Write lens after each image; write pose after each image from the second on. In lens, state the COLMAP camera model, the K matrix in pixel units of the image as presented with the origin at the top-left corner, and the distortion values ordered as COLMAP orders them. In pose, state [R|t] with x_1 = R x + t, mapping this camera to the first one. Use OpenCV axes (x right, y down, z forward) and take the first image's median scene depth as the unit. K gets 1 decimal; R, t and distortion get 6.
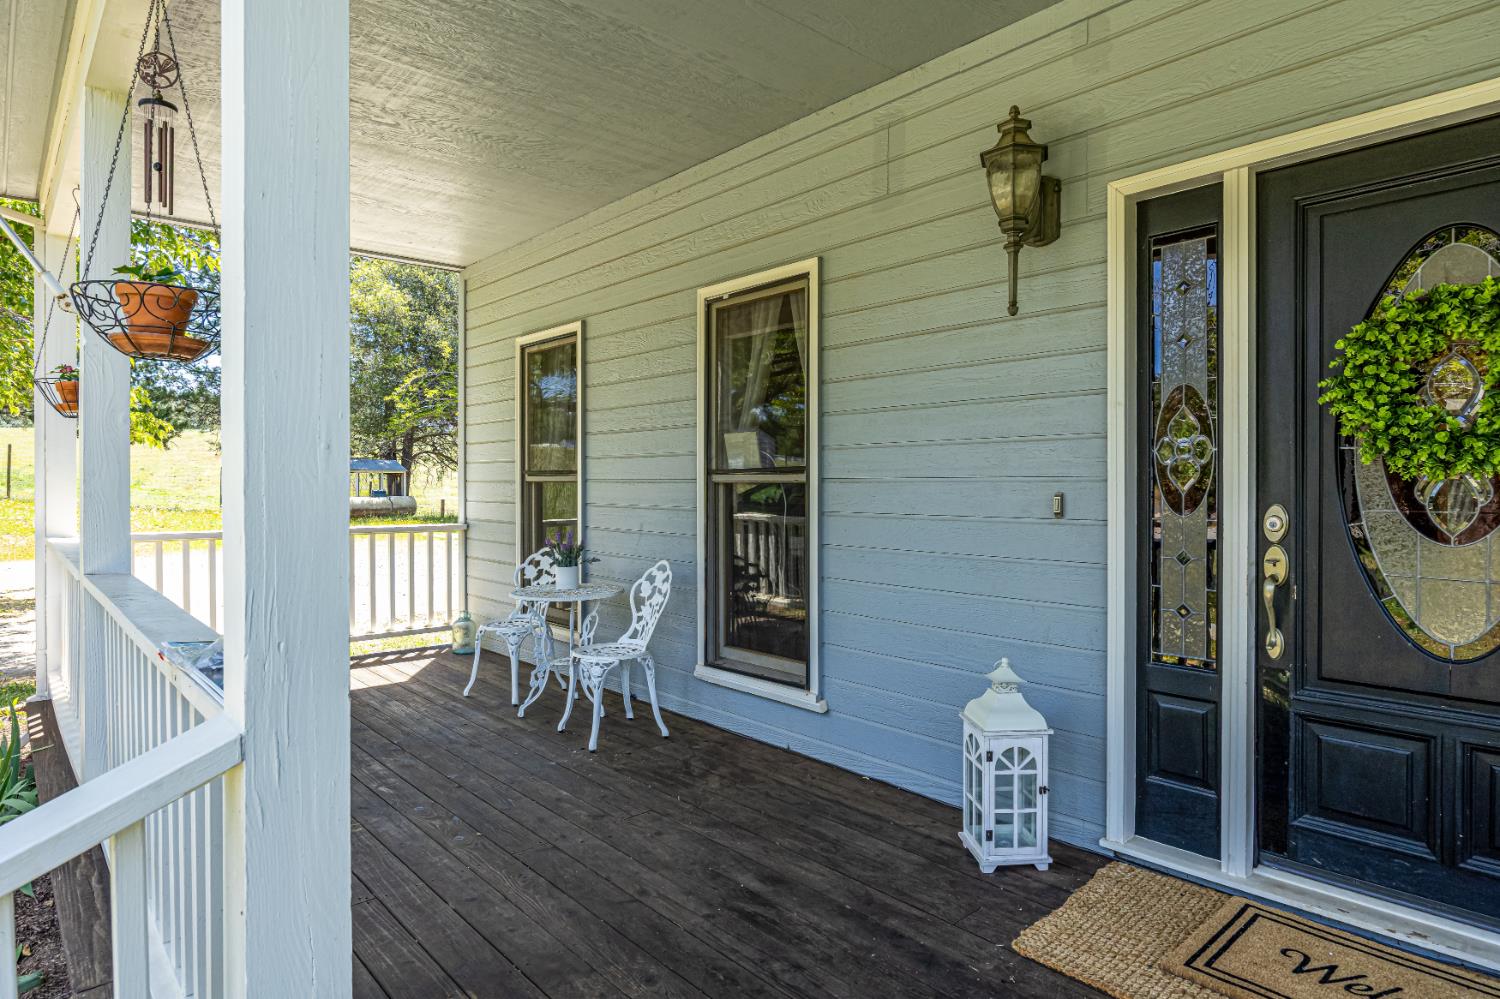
lens RADIAL K [[836.6, 0, 746.6], [0, 836.6, 494.4], [0, 0, 1]] dist [0.003979, -0.002185]
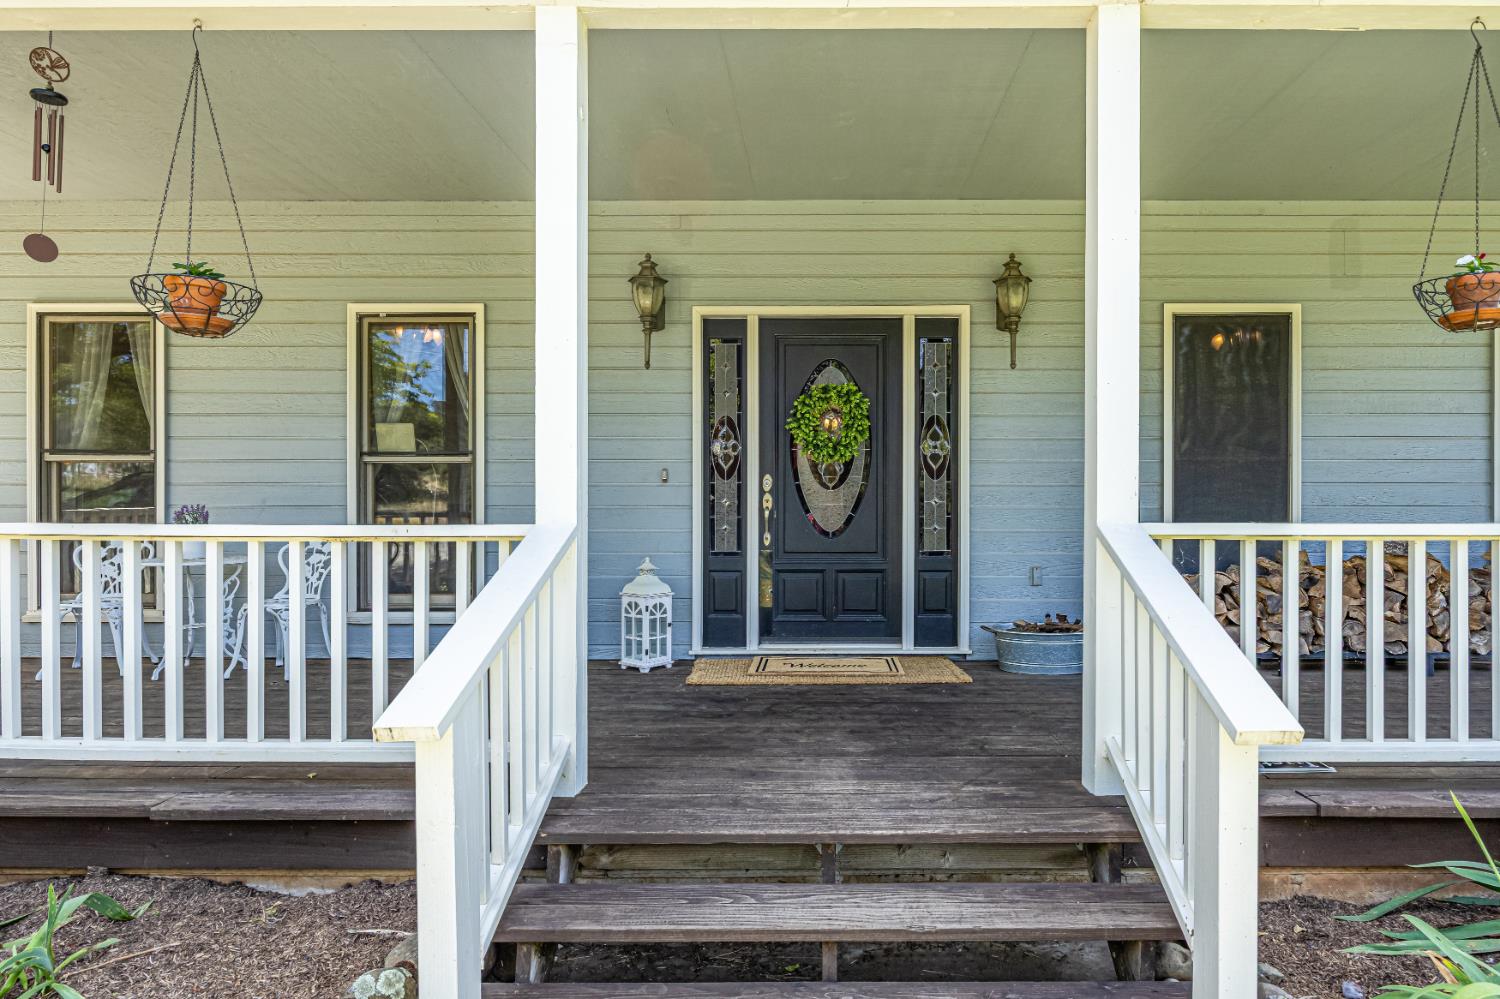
lens RADIAL K [[836.6, 0, 752.5], [0, 836.6, 507.7], [0, 0, 1]] dist [0.003979, -0.002185]
pose [[0.725685, 0.007670, 0.687985, -0.802082], [-0.000187, 0.999940, -0.010950, 0.111261], [-0.688027, 0.007817, 0.725643, -0.489862]]
